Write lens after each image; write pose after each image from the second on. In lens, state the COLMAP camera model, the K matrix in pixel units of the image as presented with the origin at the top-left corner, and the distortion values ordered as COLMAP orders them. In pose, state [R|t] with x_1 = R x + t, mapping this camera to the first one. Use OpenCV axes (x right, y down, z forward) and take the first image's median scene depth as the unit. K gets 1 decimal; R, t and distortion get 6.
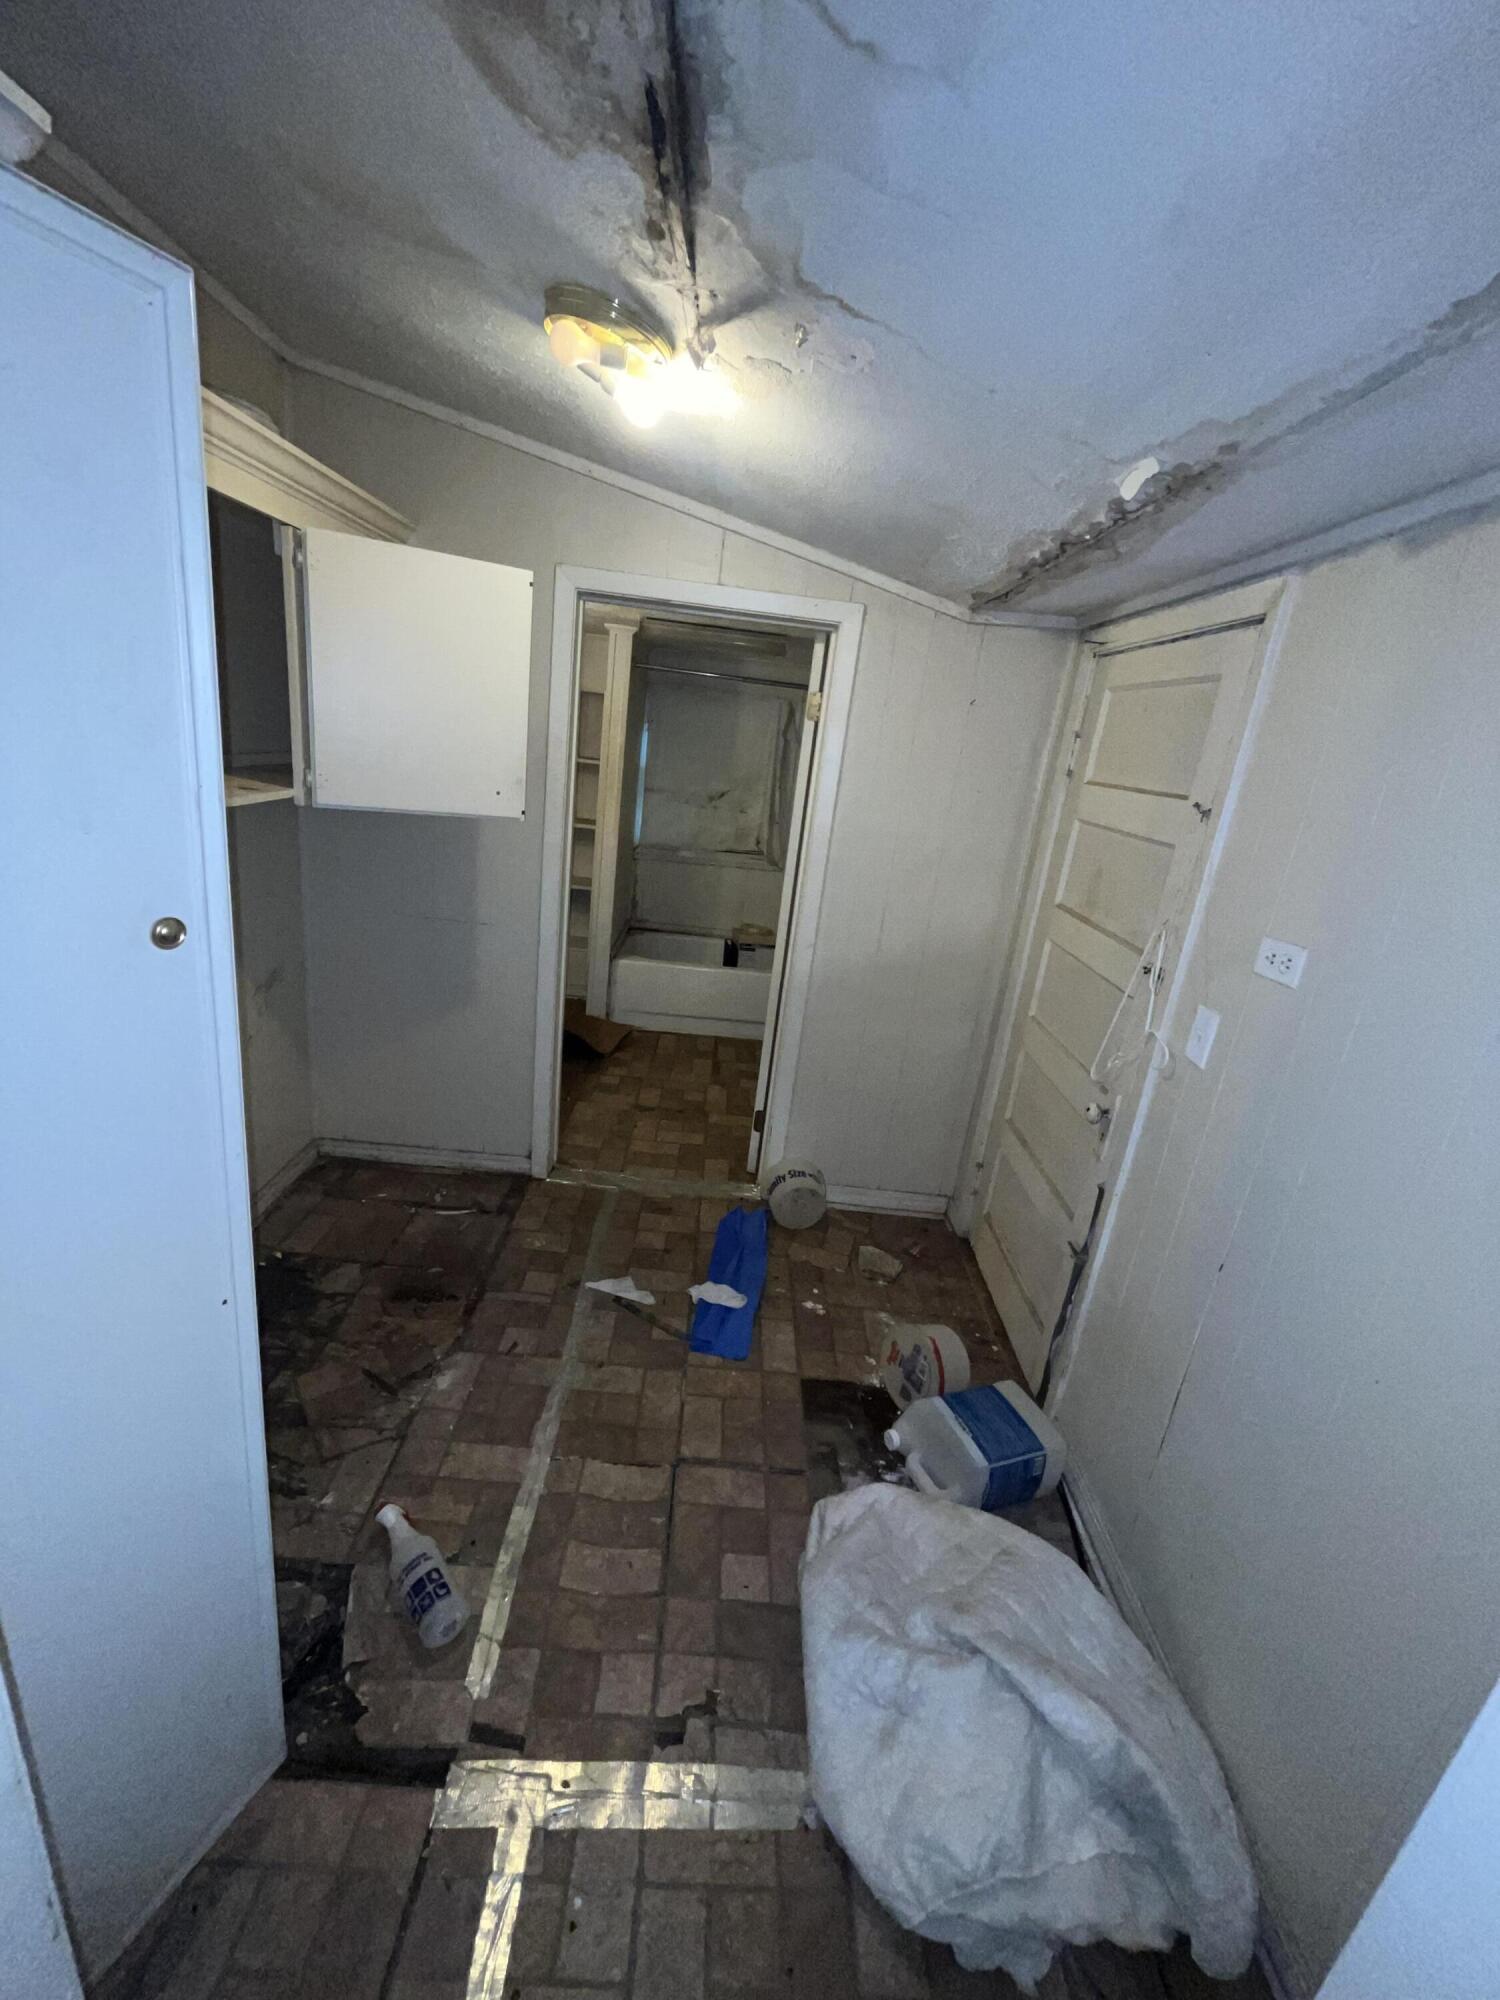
lens RADIAL K [[812.8, 0, 742.4], [0, 812.8, 996.8], [0, 0, 1]] dist [-0.001345, -0.000023]
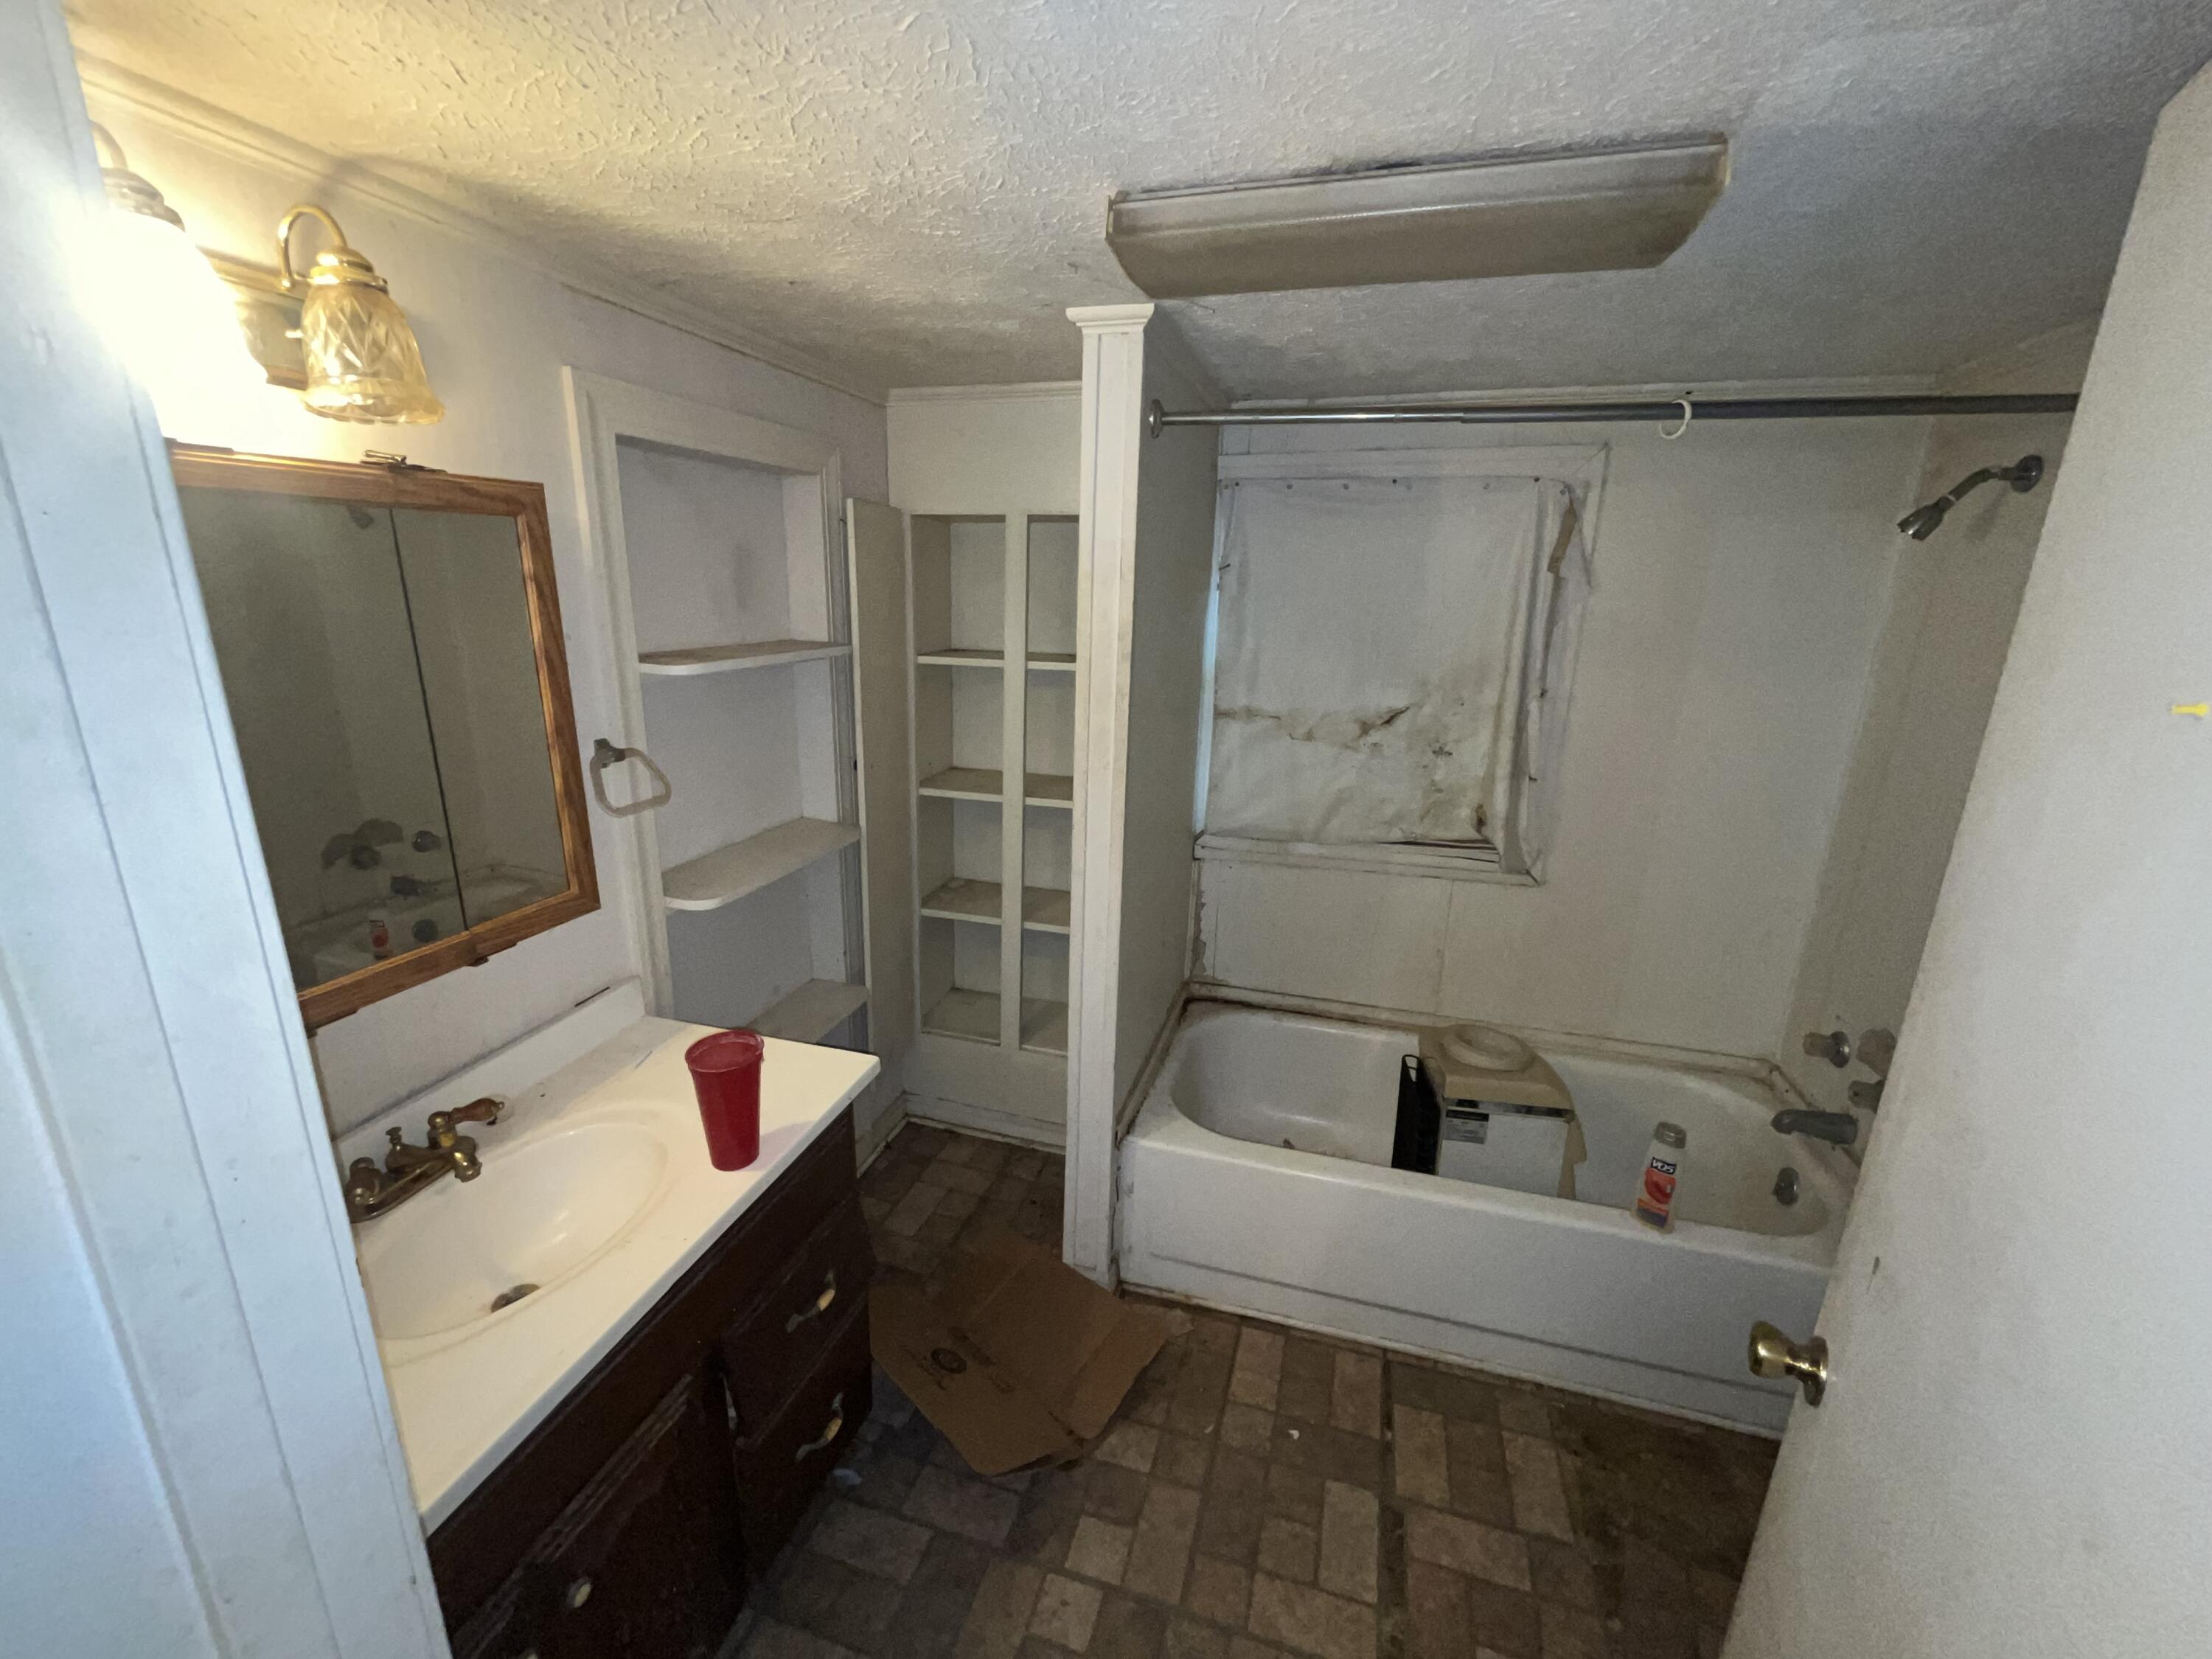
lens RADIAL K [[899.0, 0, 1109.5], [0, 899.0, 820.9], [0, 0, 1]] dist [-0.001345, -0.000023]
pose [[0.952918, -0.011088, -0.303025, -0.024528], [-0.010695, 0.997480, -0.070134, -0.162859], [0.303039, 0.070073, 0.950398, 0.518526]]
